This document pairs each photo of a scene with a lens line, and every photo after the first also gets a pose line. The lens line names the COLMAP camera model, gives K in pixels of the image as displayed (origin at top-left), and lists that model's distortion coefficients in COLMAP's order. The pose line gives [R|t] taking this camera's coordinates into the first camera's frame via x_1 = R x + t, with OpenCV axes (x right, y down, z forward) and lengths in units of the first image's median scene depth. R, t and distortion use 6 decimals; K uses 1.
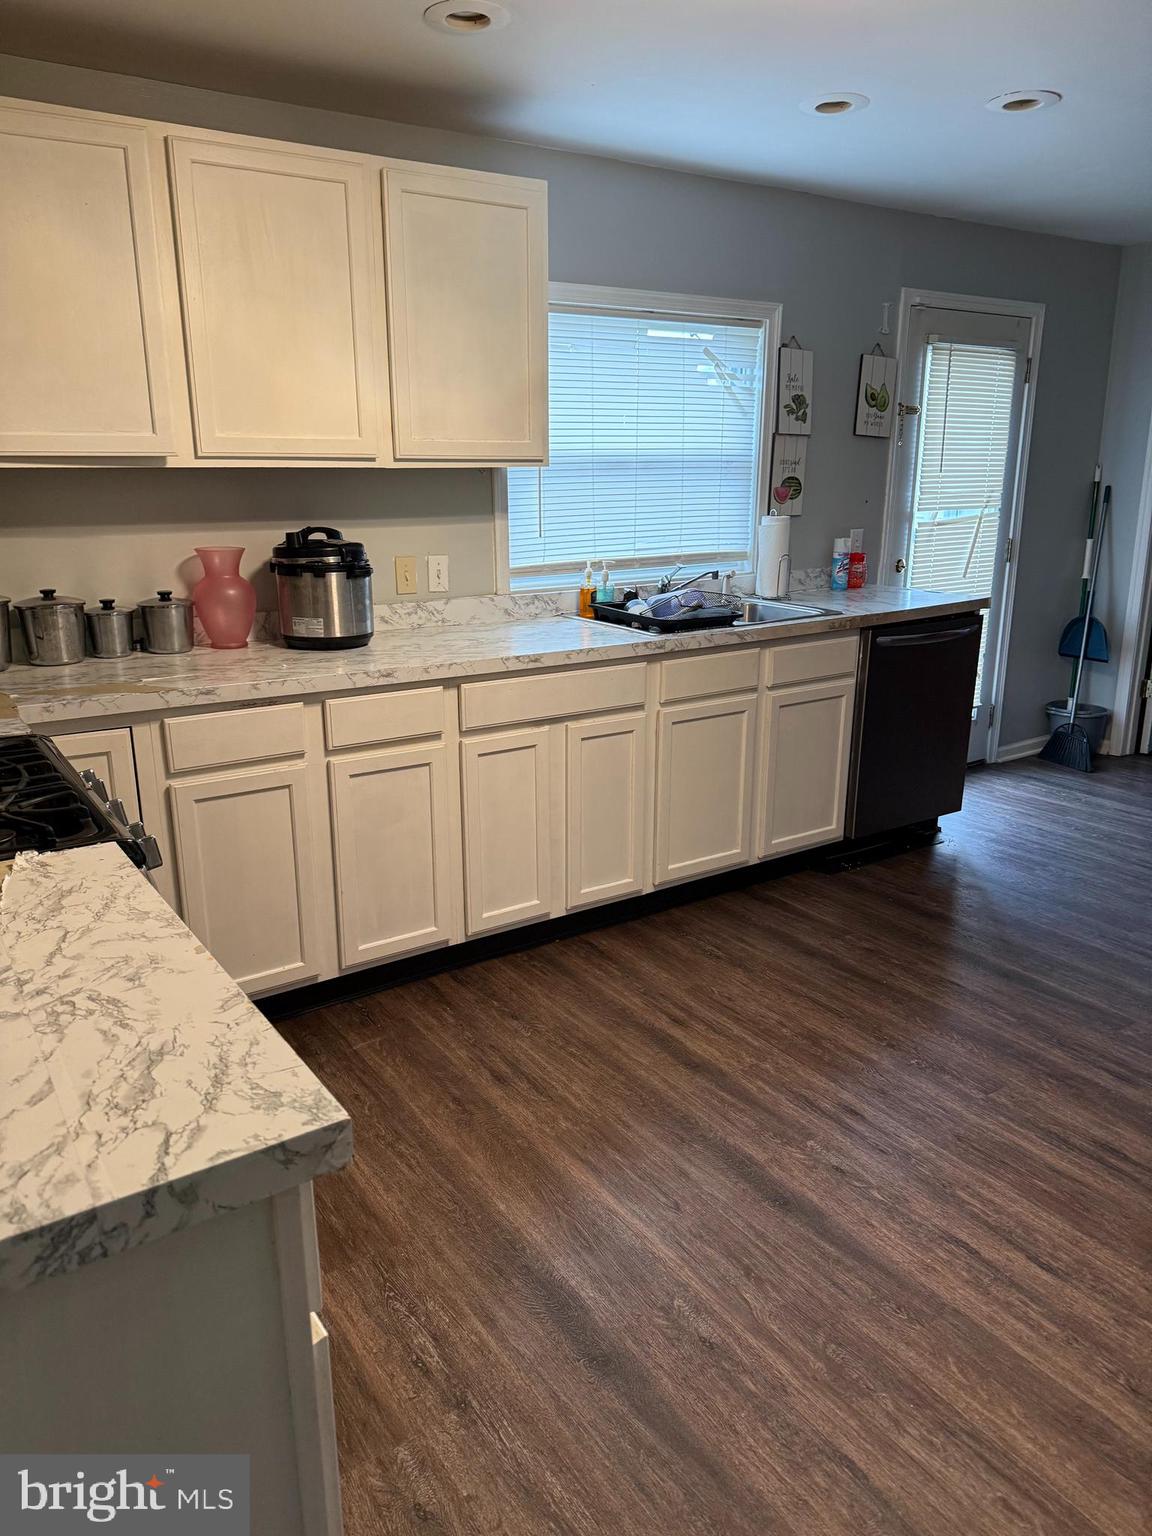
lens RADIAL K [[1070.3, 0, 568.8], [0, 1070.3, 778.0], [0, 0, 1]] dist [0.150255, -0.265253]
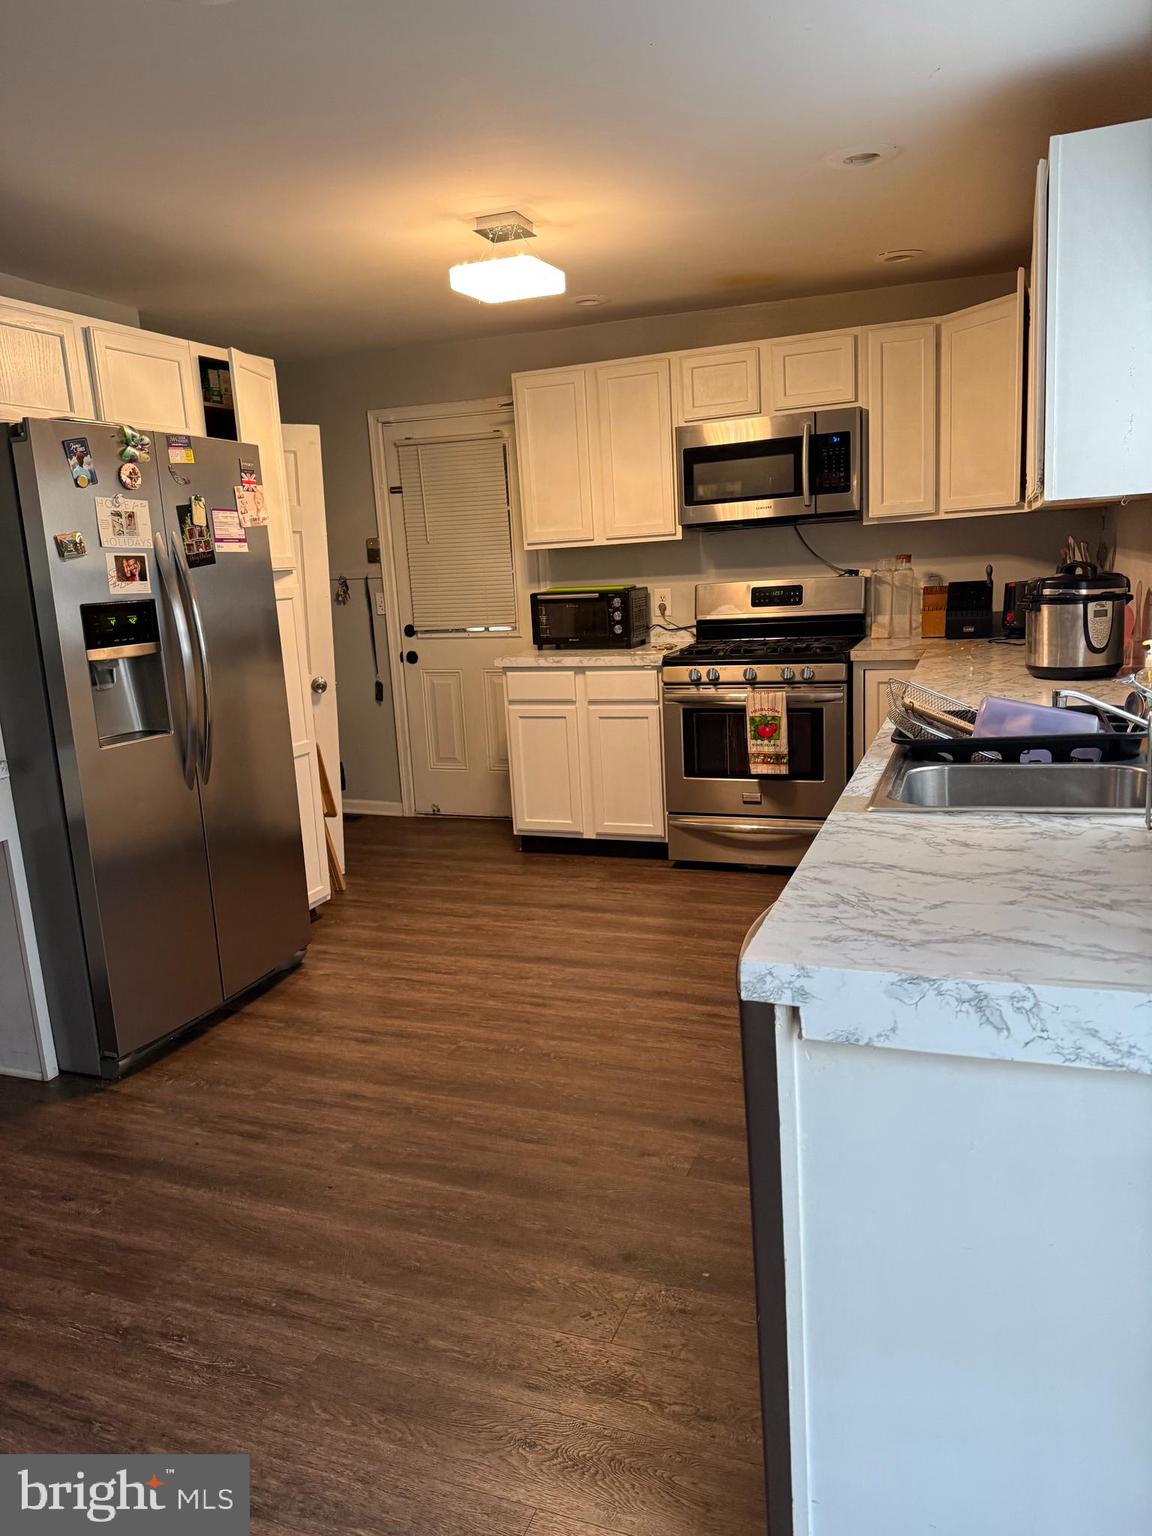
lens RADIAL K [[1059.3, 0, 581.9], [0, 1059.3, 782.2], [0, 0, 1]] dist [0.147573, -0.308163]
pose [[-0.811758, 0.173395, -0.557658, 0.776590], [-0.097928, 0.900967, 0.422692, -0.441265], [0.575724, 0.397734, -0.714387, 1.590382]]
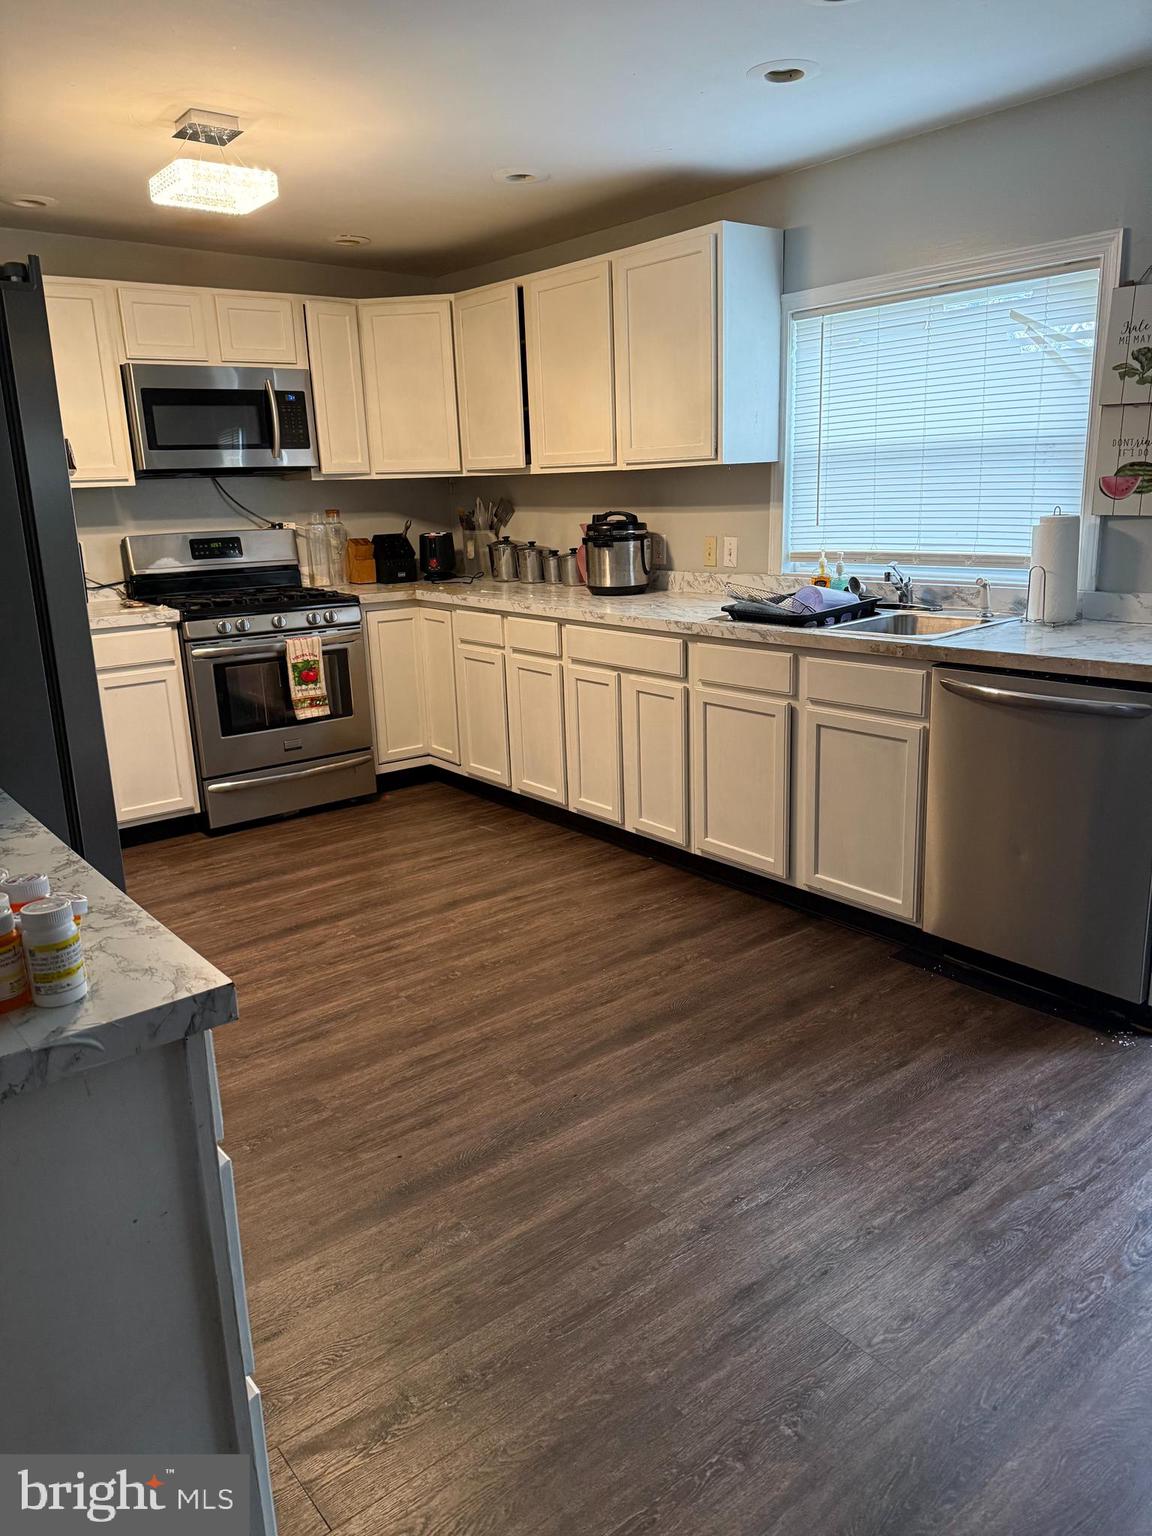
lens RADIAL K [[1062.2, 0, 576.0], [0, 1062.2, 768.0], [0, 0, 1]] dist [0.144665, -0.246978]
pose [[0.097629, 0.261782, -0.960176, 1.278752], [-0.242540, 0.941955, 0.232153, -0.234022], [0.965216, 0.210217, 0.155455, 0.821814]]
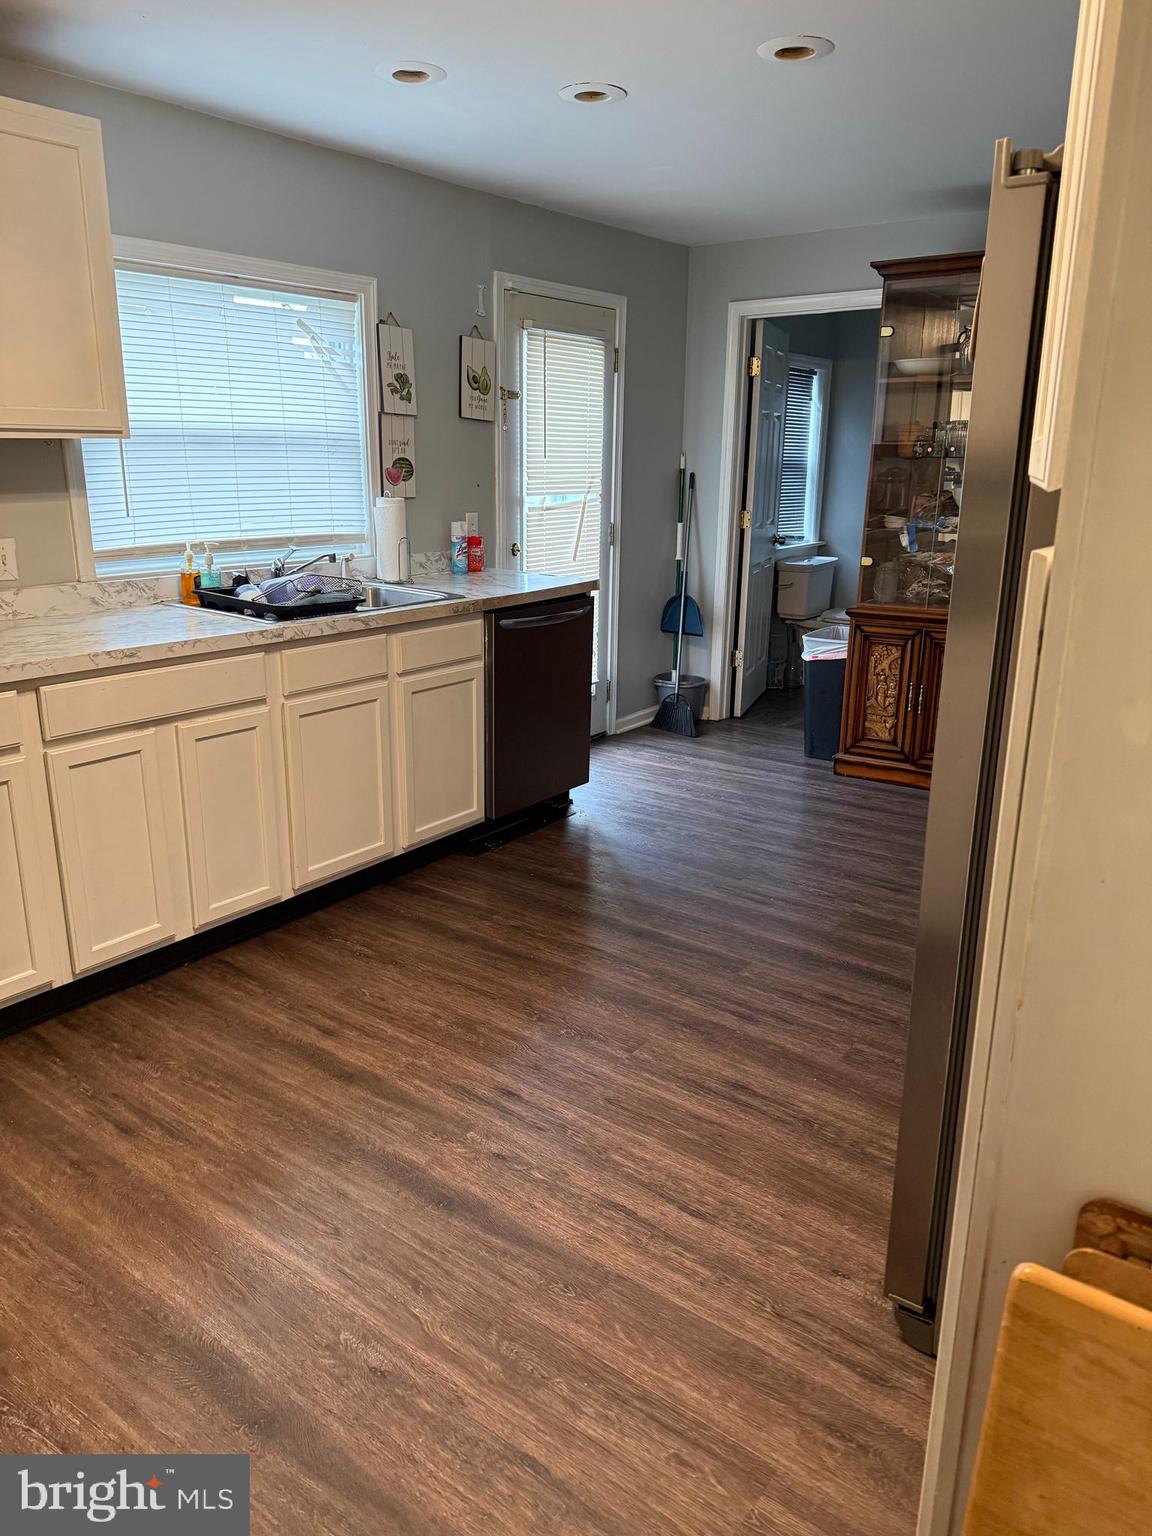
lens RADIAL K [[1070.3, 0, 568.8], [0, 1070.3, 778.0], [0, 0, 1]] dist [0.150255, -0.265253]
pose [[0.943506, -0.080646, 0.321393, 0.012484], [0.075967, 0.996742, 0.027094, -0.005662], [-0.322531, -0.001148, 0.946558, 0.032107]]
